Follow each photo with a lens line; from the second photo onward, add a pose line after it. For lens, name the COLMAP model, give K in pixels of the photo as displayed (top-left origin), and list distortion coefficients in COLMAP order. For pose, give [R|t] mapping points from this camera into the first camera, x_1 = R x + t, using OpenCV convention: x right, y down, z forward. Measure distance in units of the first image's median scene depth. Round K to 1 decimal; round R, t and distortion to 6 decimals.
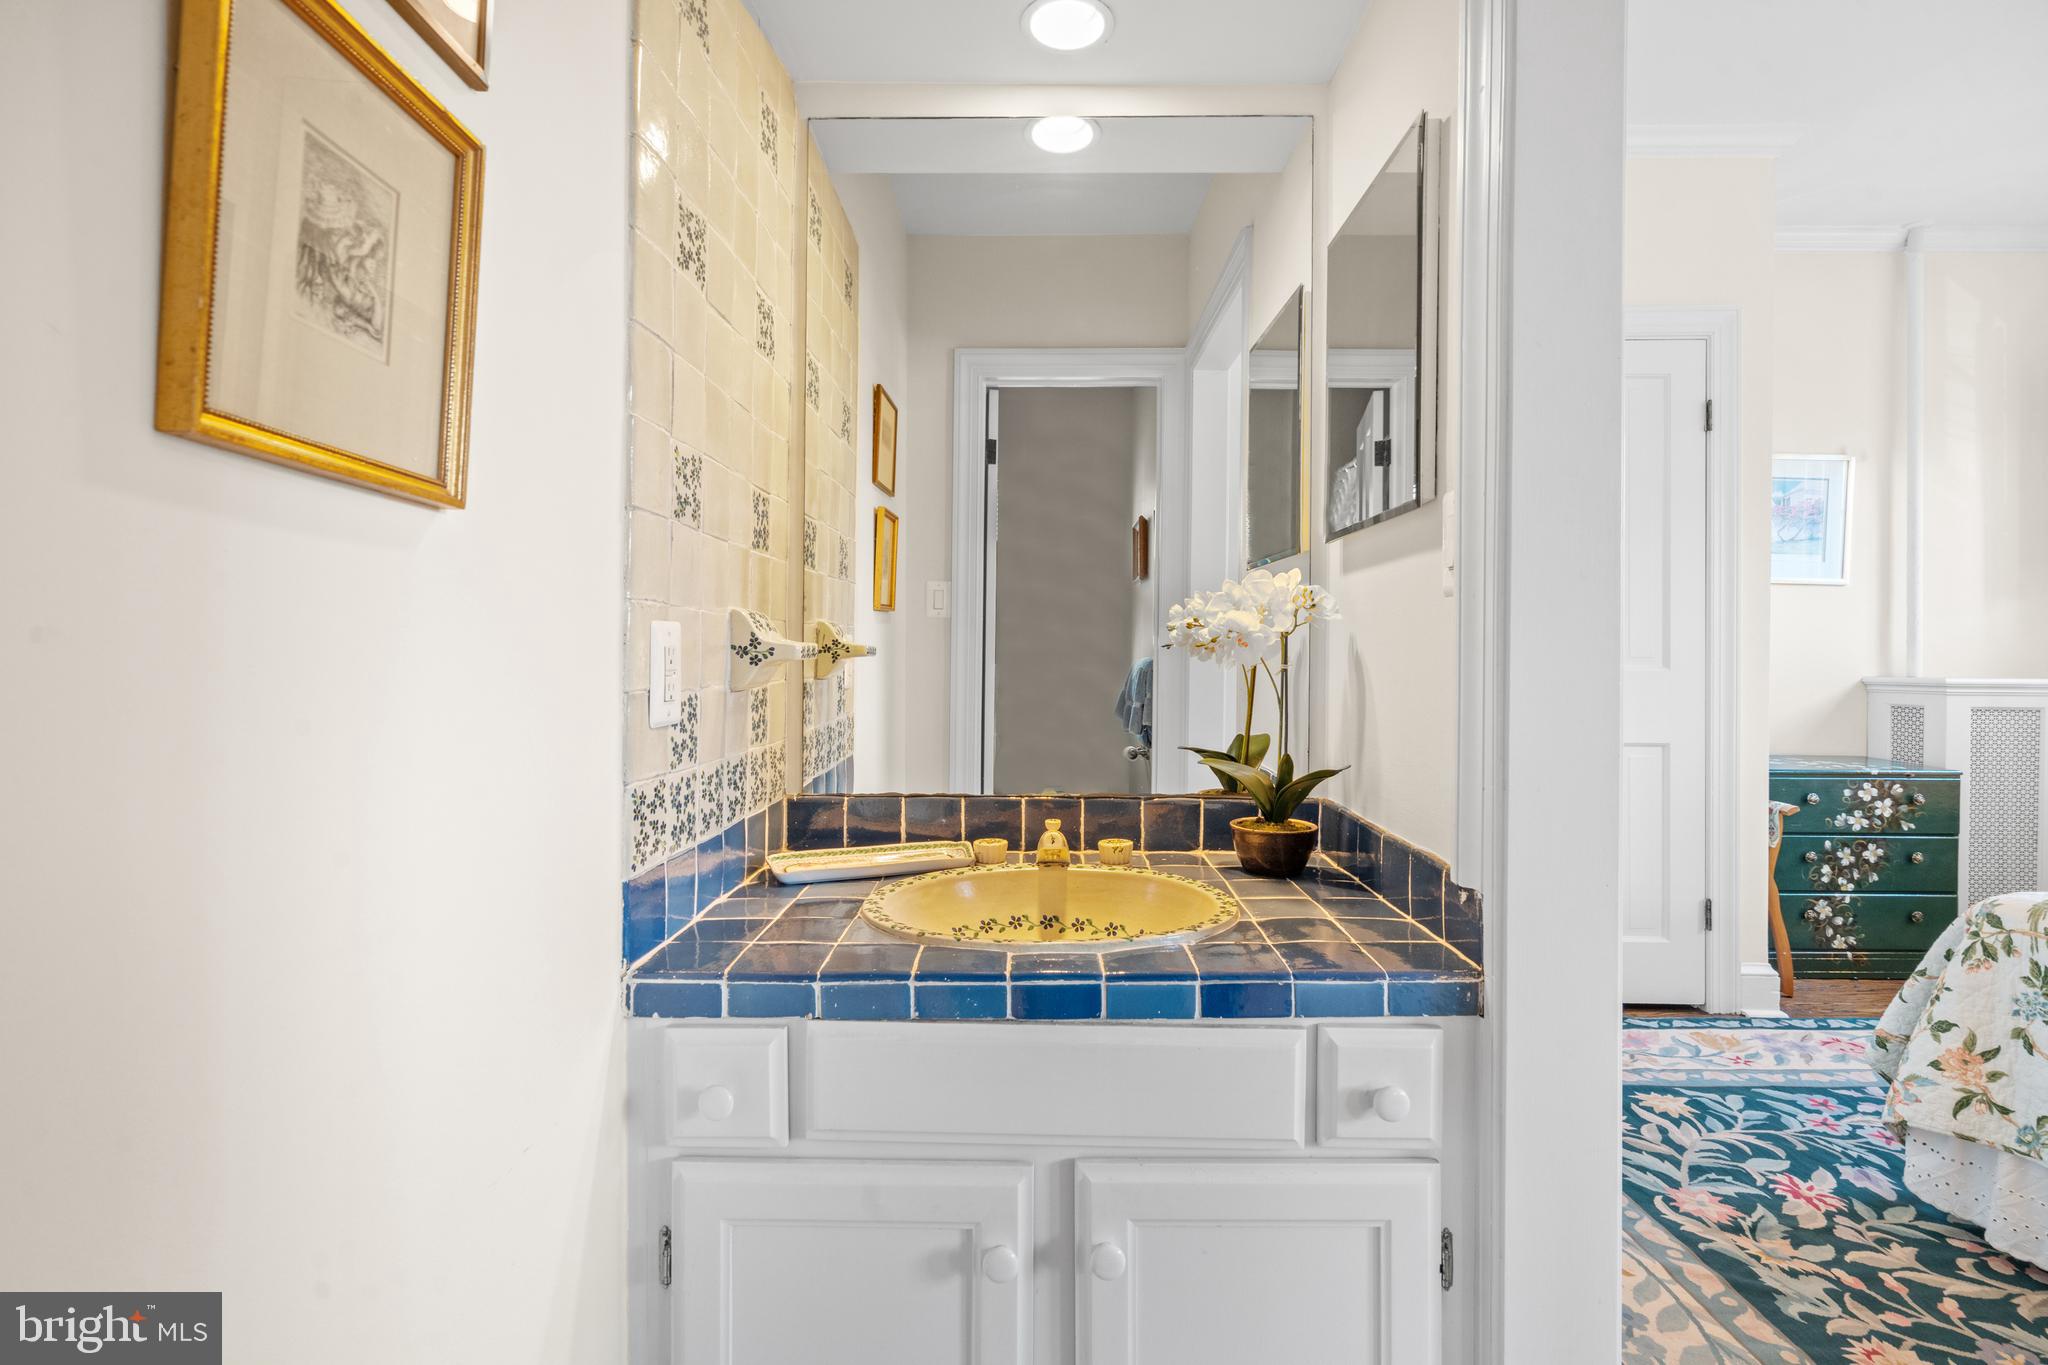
lens RADIAL K [[942.4, 0, 1023.6], [0, 942.4, 658.8], [0, 0, 1]] dist [-0.003712, 0.002192]
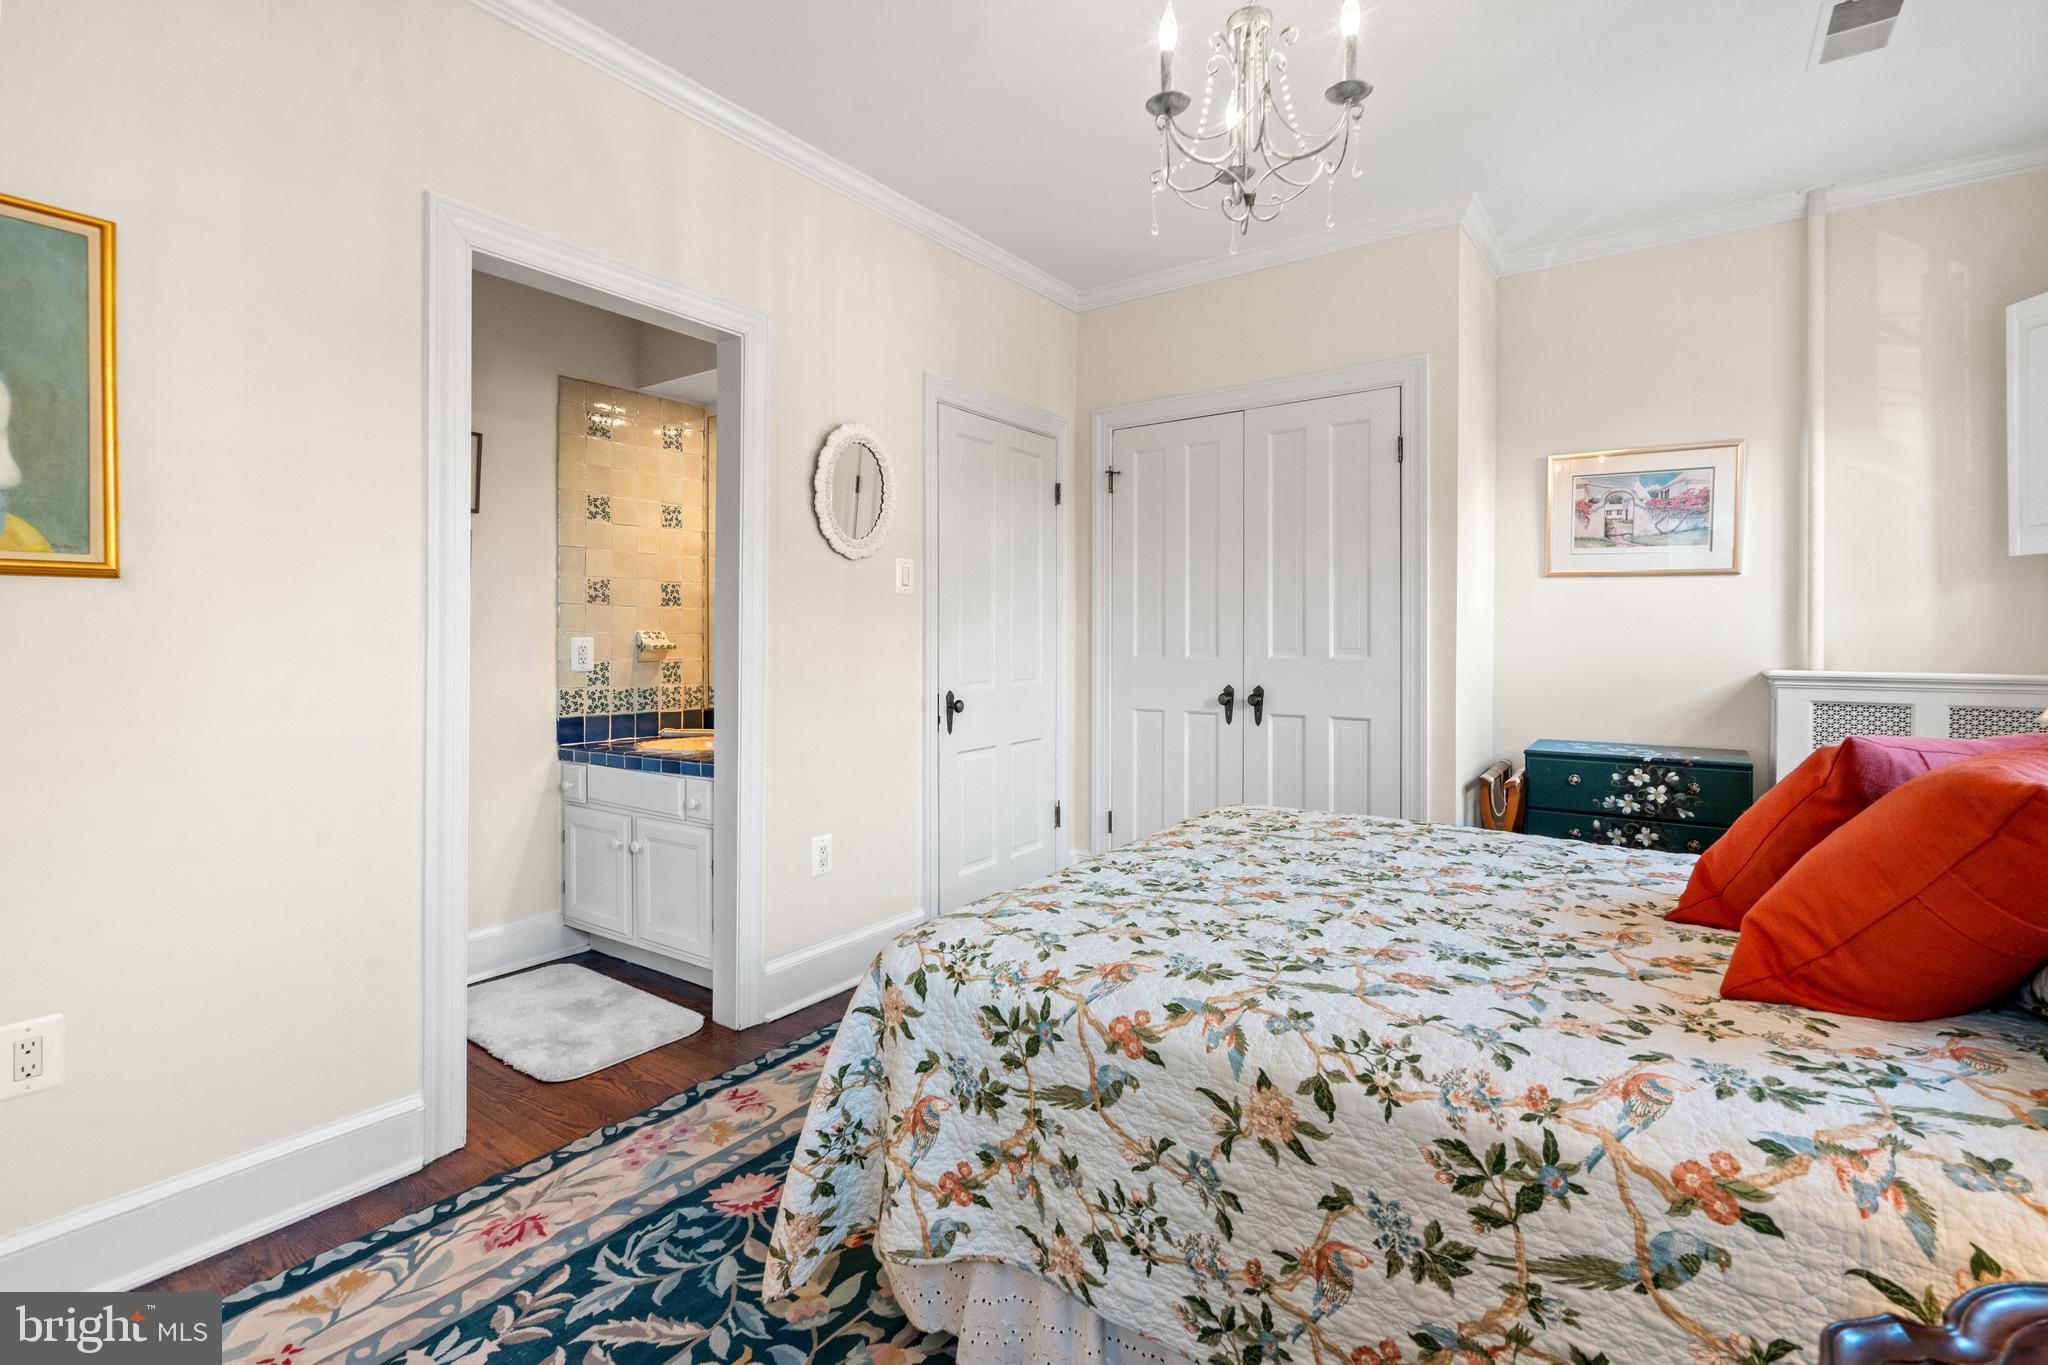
lens RADIAL K [[951.7, 0, 1017.1], [0, 951.7, 647.9], [0, 0, 1]] dist [0.000606, 0.000538]
pose [[0.817965, 0.000078, -0.575268, 1.731721], [-0.000633, 1.000000, -0.000766, -0.002498], [0.575267, 0.000991, 0.817965, -0.486441]]
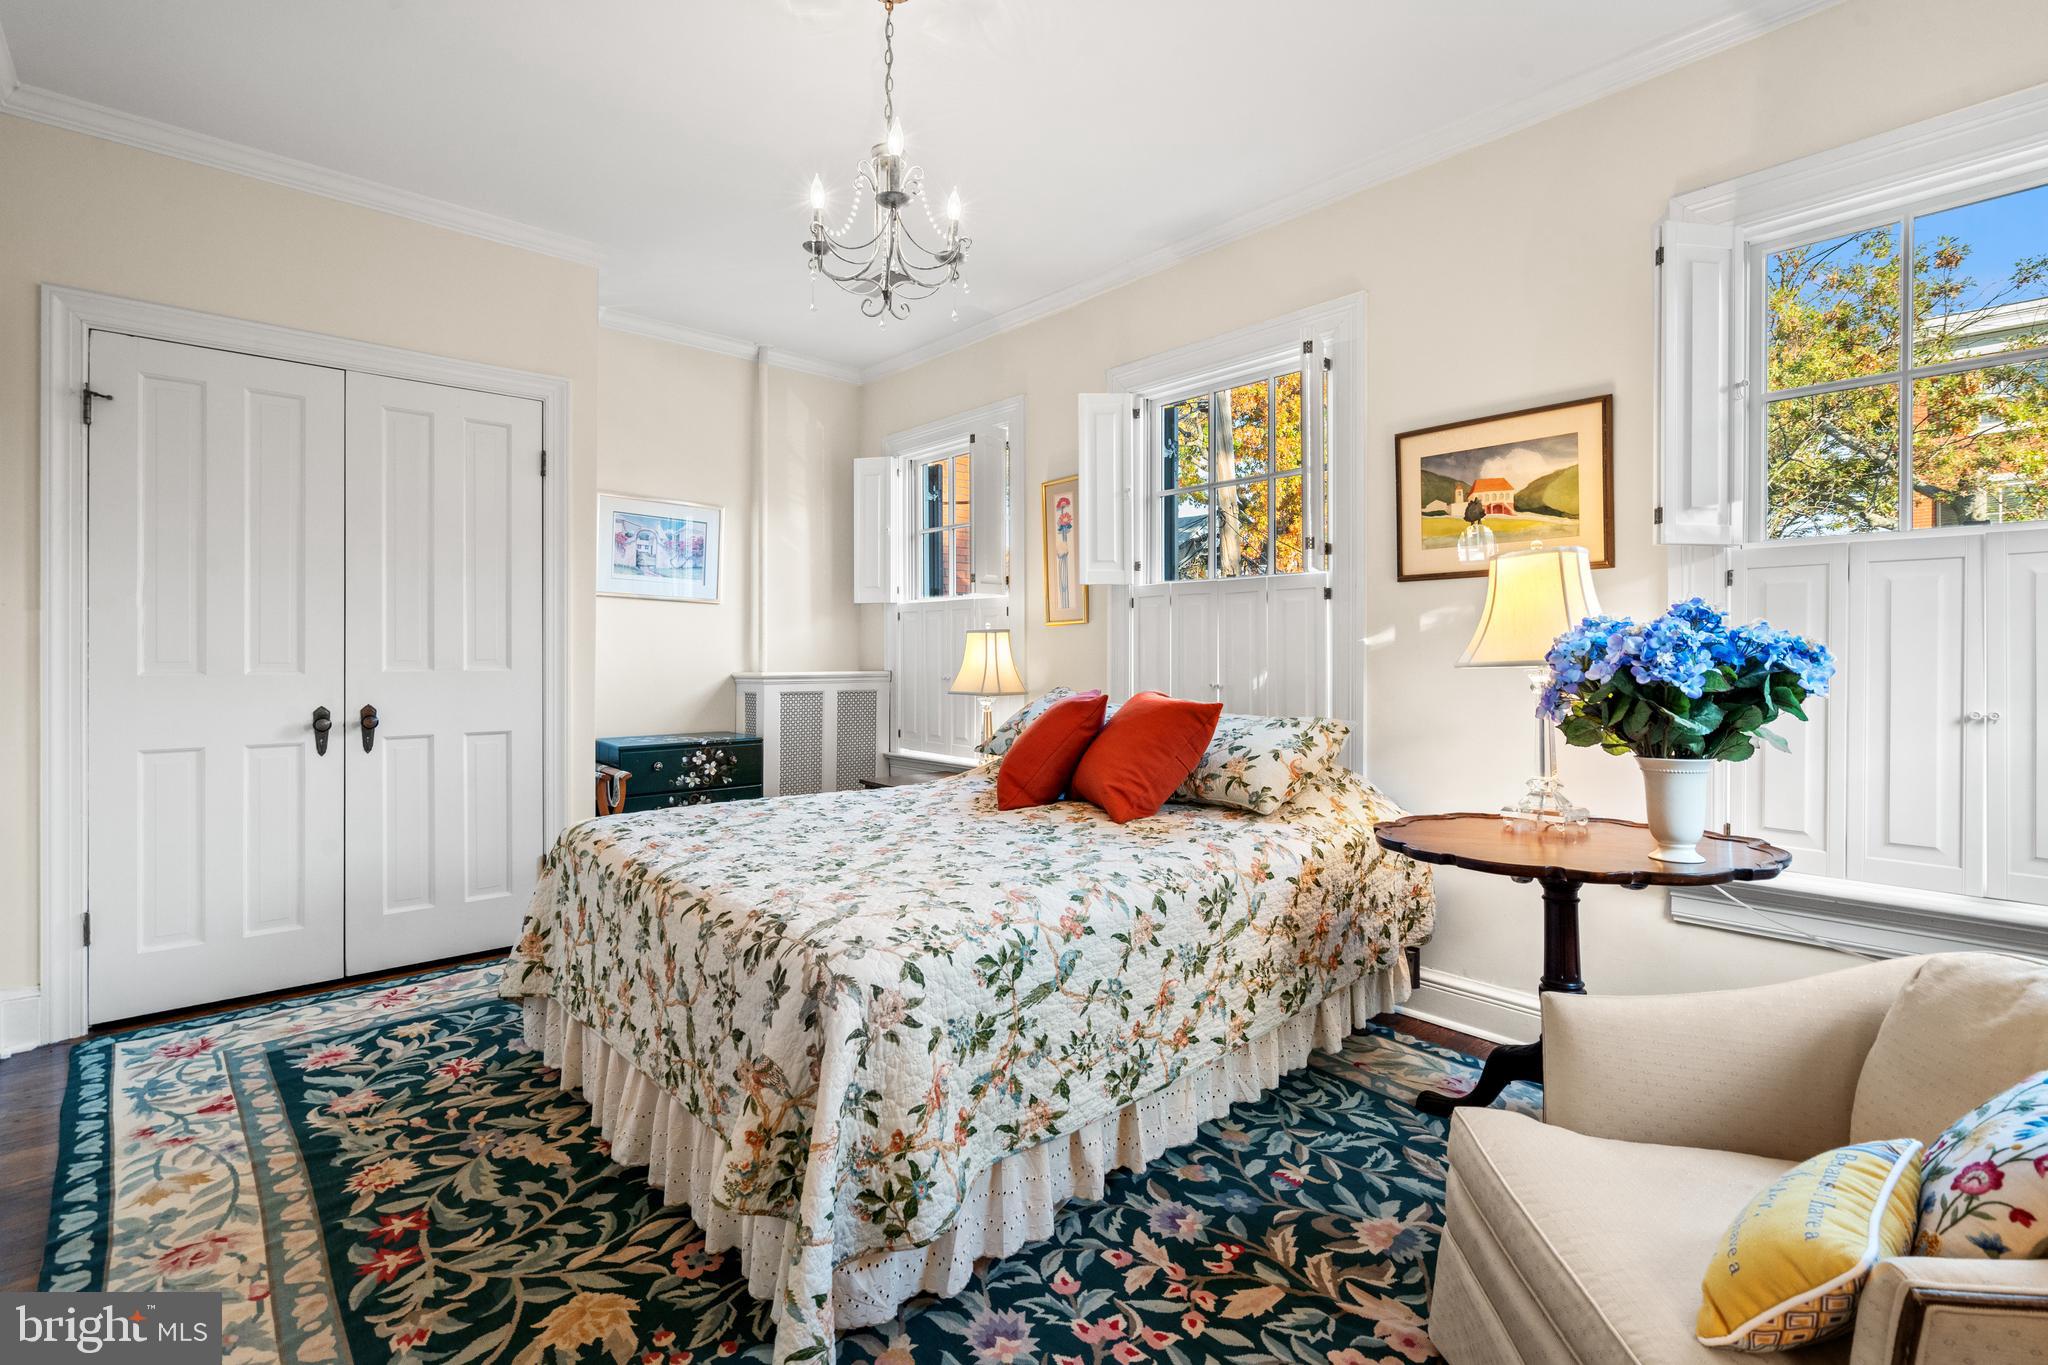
lens RADIAL K [[938.6, 0, 1015.8], [0, 938.6, 664.2], [0, 0, 1]] dist [-0.003016, -0.000058]
pose [[0.737190, -0.012452, 0.675571, 0.596239], [0.009793, 0.999922, 0.007744, 0.002446], [-0.675615, 0.000907, 0.737254, -0.553159]]
